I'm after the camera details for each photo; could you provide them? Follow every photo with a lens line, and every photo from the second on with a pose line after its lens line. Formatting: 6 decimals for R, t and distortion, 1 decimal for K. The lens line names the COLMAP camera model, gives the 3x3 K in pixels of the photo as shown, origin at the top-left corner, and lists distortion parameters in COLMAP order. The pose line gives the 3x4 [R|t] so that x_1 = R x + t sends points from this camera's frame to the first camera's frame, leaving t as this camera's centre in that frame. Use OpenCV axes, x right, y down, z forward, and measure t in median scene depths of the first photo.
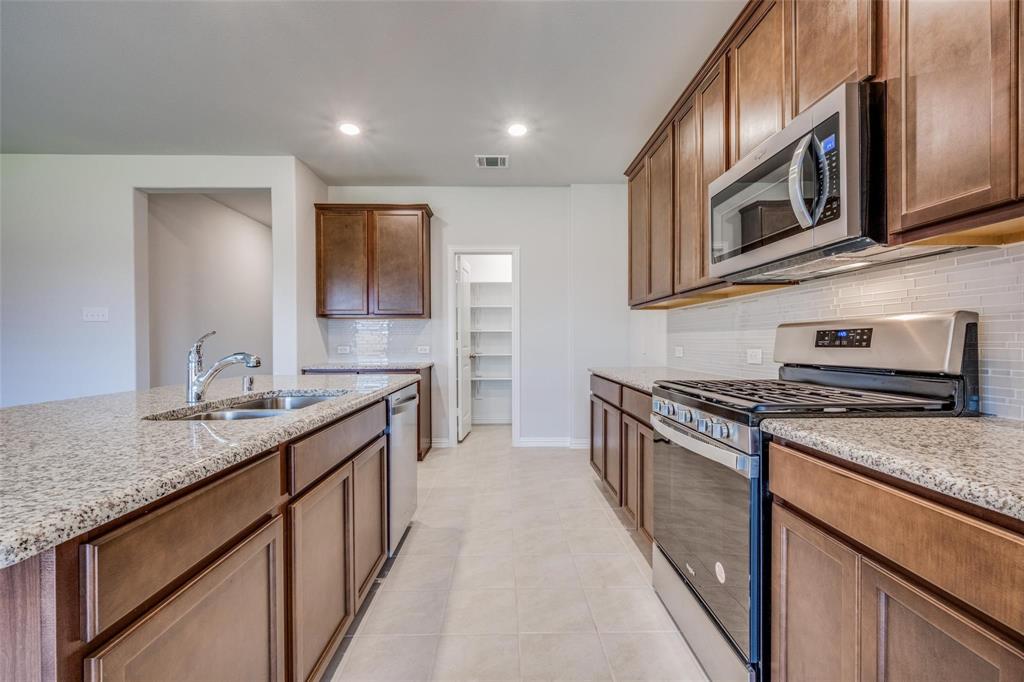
lens RADIAL K [[430.6, 0, 513.1], [0, 430.6, 348.5], [0, 0, 1]] dist [0.001002, -0.000805]
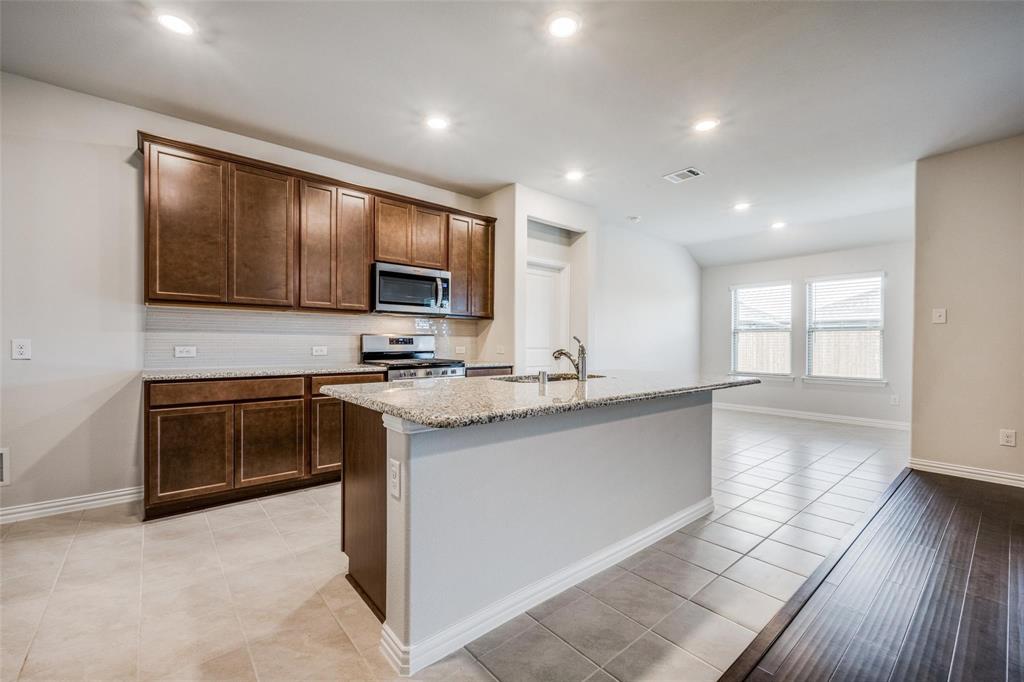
lens RADIAL K [[430.6, 0, 509.6], [0, 430.6, 339.5], [0, 0, 1]] dist [0.001002, -0.000805]
pose [[-0.635963, 0.004145, 0.771708, -1.196354], [0.006059, 0.999982, -0.000378, -0.018277], [-0.771696, 0.004435, -0.635977, 1.482415]]
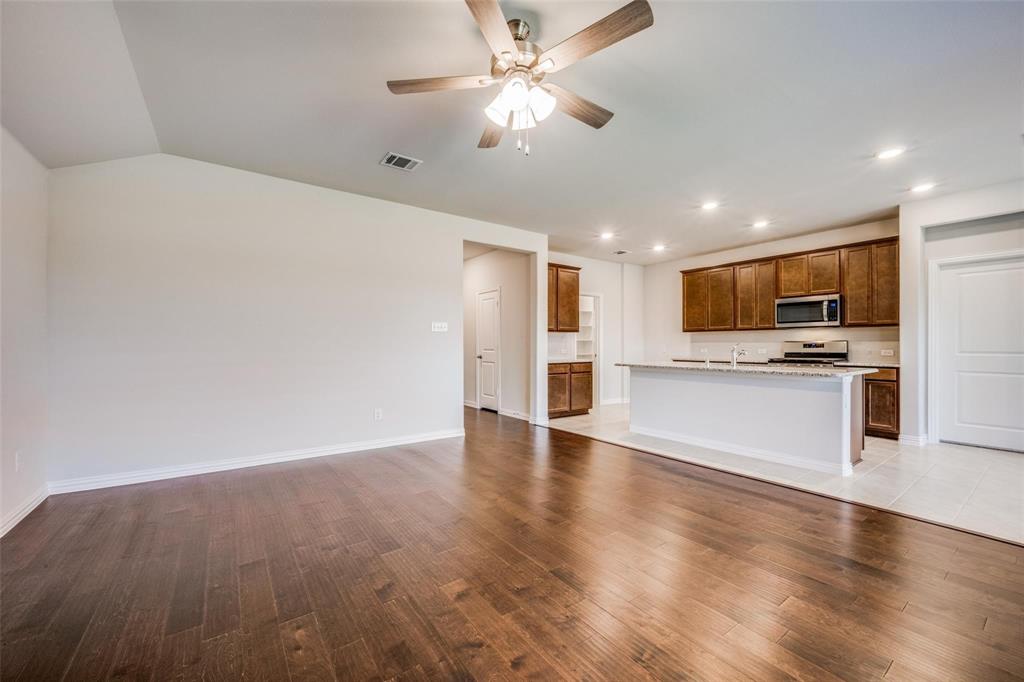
lens RADIAL K [[399.5, 0, 510.0], [0, 399.5, 345.7], [0, 0, 1]] dist [-0.002707, 0.000700]
pose [[0.820894, 0.000704, 0.571080, -2.486931], [0.007769, 0.999893, -0.012400, 0.001601], [-0.571028, 0.014616, 0.820801, -0.297957]]
